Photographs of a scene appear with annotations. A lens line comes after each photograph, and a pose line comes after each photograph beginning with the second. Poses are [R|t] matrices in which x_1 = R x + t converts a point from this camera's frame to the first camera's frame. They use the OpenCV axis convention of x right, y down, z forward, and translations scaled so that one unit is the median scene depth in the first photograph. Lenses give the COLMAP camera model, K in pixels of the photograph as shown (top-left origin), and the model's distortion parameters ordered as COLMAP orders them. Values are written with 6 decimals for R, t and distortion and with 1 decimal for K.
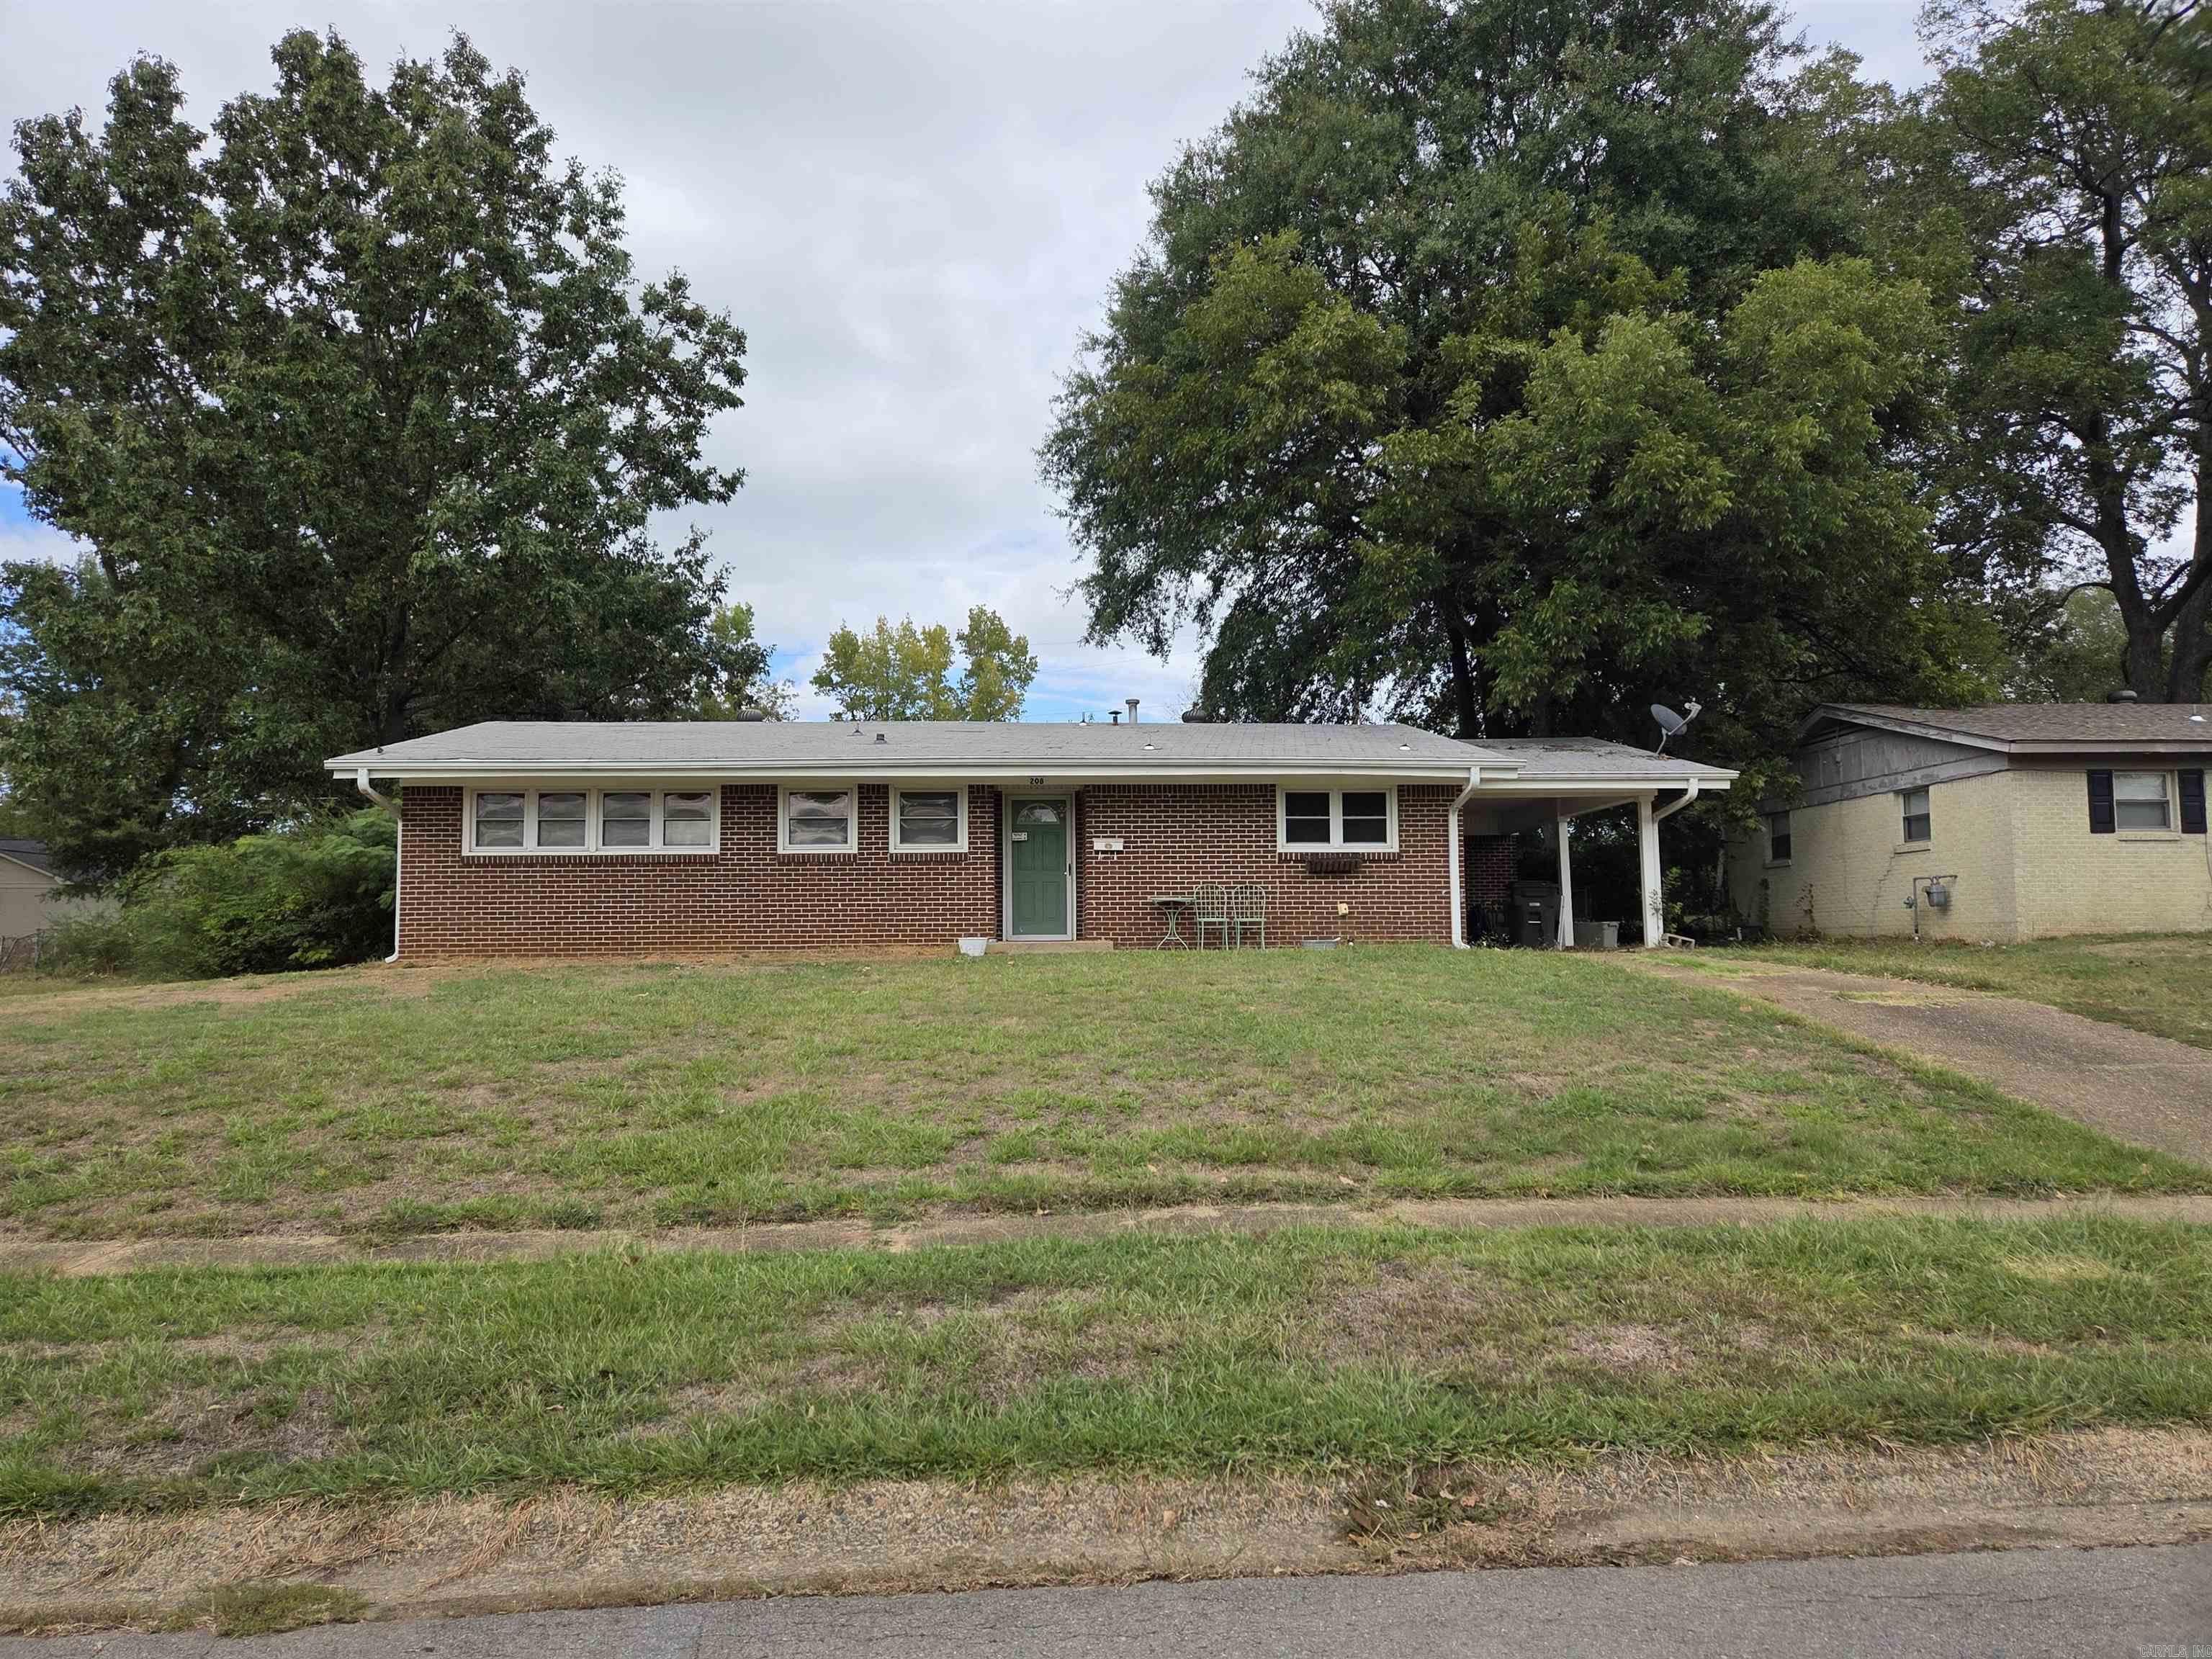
lens RADIAL K [[1469.9, 0, 1137.9], [0, 1469.9, 786.7], [0, 0, 1]] dist [0.035624, -0.001673]
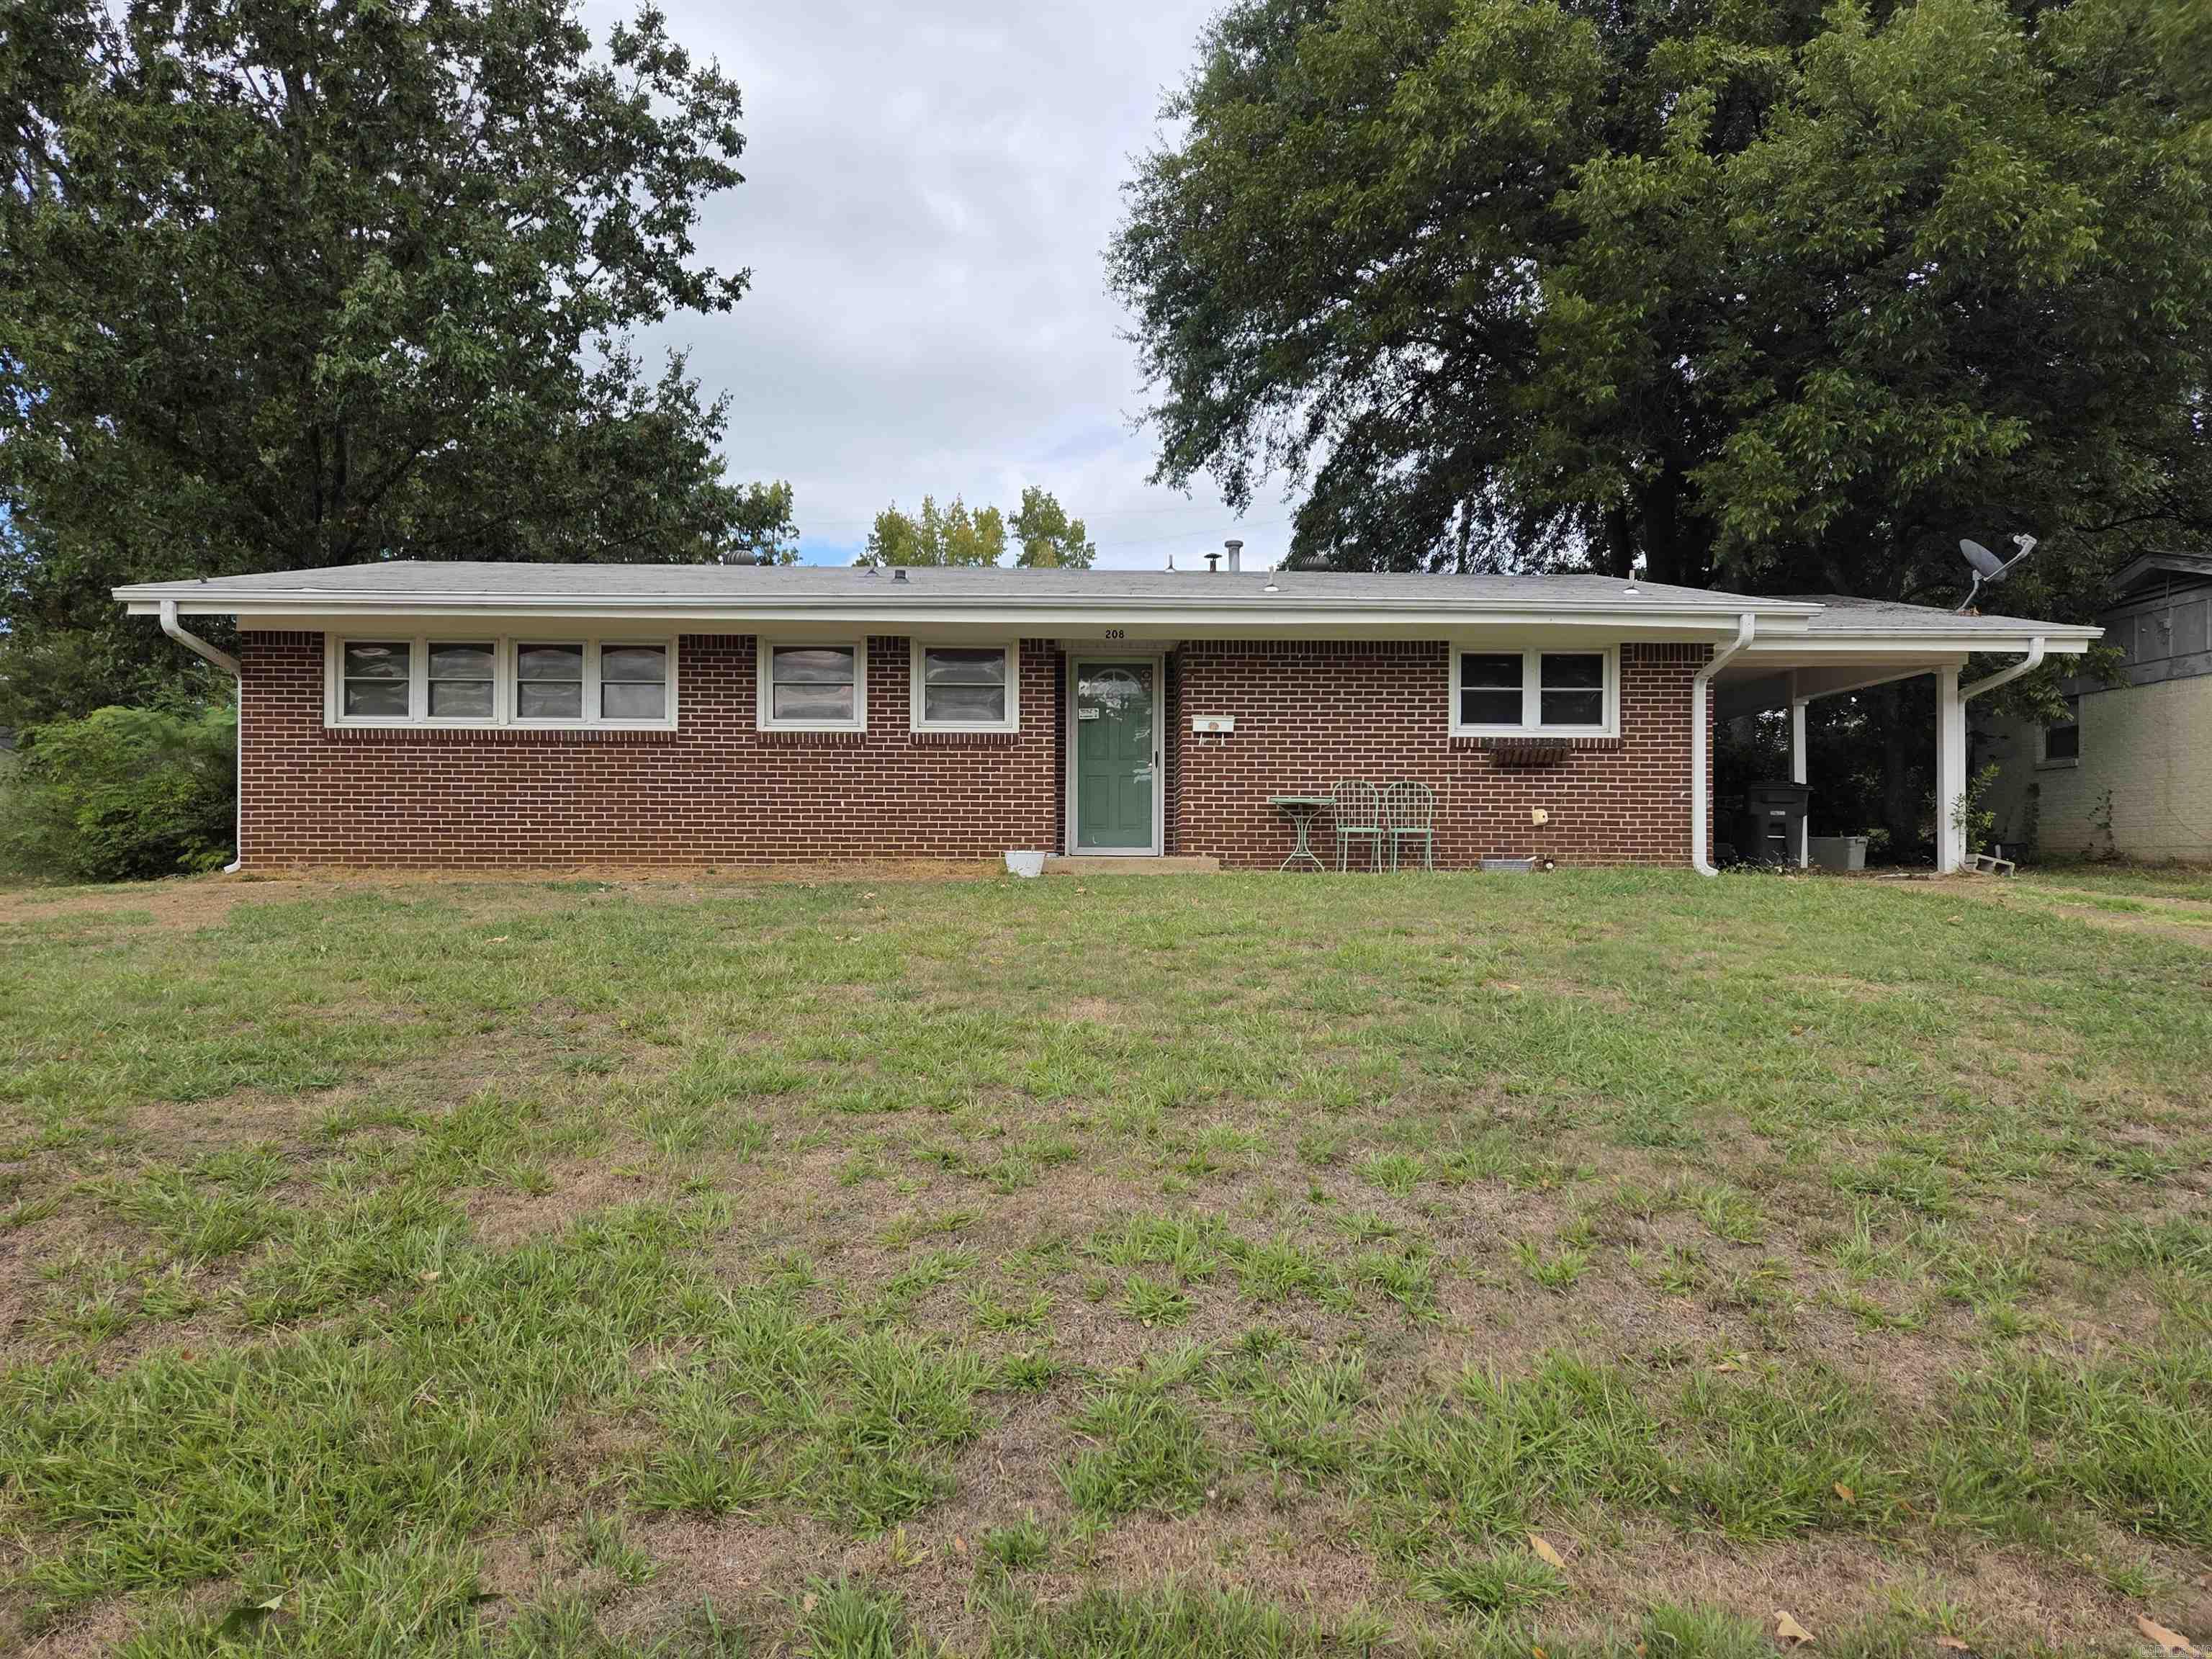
lens RADIAL K [[1469.9, 0, 1122.8], [0, 1469.9, 840.7], [0, 0, 1]] dist [0.035624, -0.001673]
pose [[0.998924, 0.011980, -0.044794, -0.028219], [-0.007445, 0.994955, 0.100050, 0.022030], [0.045766, -0.099609, 0.993974, 0.248491]]
